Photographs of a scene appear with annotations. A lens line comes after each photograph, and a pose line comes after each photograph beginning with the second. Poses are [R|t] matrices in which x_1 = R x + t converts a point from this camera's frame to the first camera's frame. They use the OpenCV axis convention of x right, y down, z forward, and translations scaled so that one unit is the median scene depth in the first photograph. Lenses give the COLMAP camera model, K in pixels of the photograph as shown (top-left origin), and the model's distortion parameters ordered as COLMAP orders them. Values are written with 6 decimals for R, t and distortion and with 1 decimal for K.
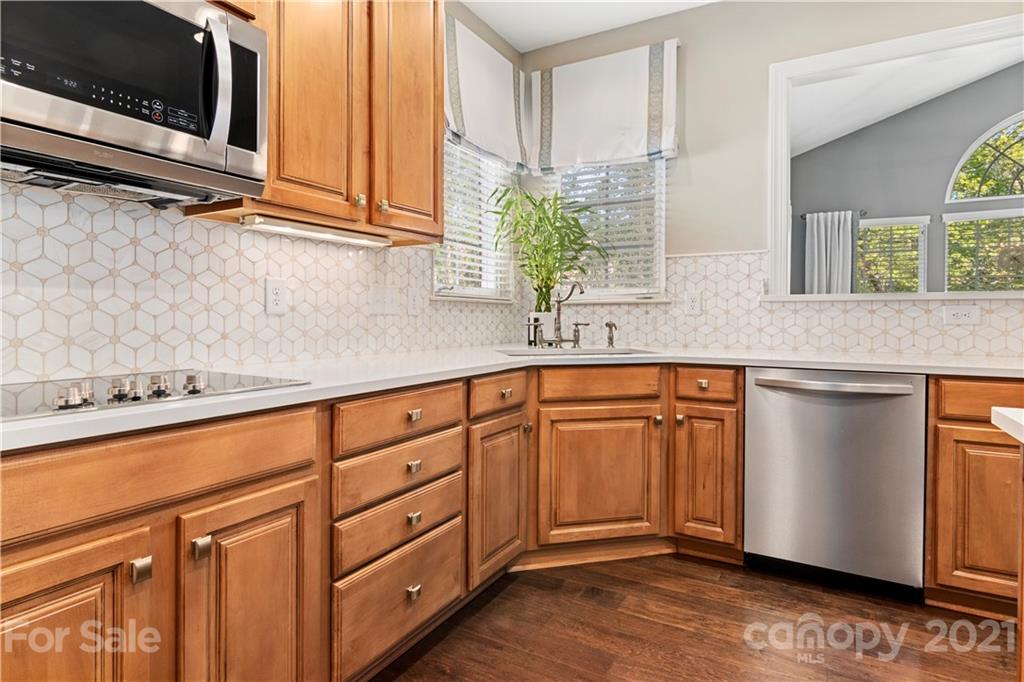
lens RADIAL K [[550.7, 0, 524.7], [0, 550.7, 321.0], [0, 0, 1]] dist [0.003074, -0.002430]
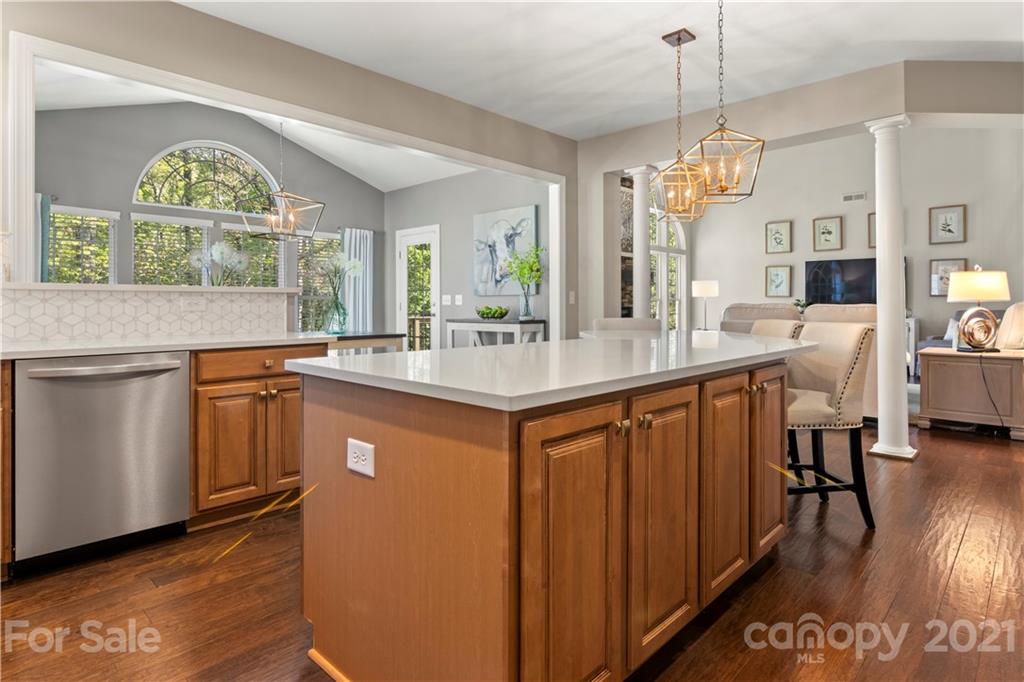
lens RADIAL K [[550.7, 0, 502.8], [0, 550.7, 304.2], [0, 0, 1]] dist [0.003074, -0.002430]
pose [[0.257136, -0.002936, 0.966371, -0.292706], [0.010127, 0.999949, 0.000344, -0.003528], [-0.966322, 0.009698, 0.257152, -0.027823]]
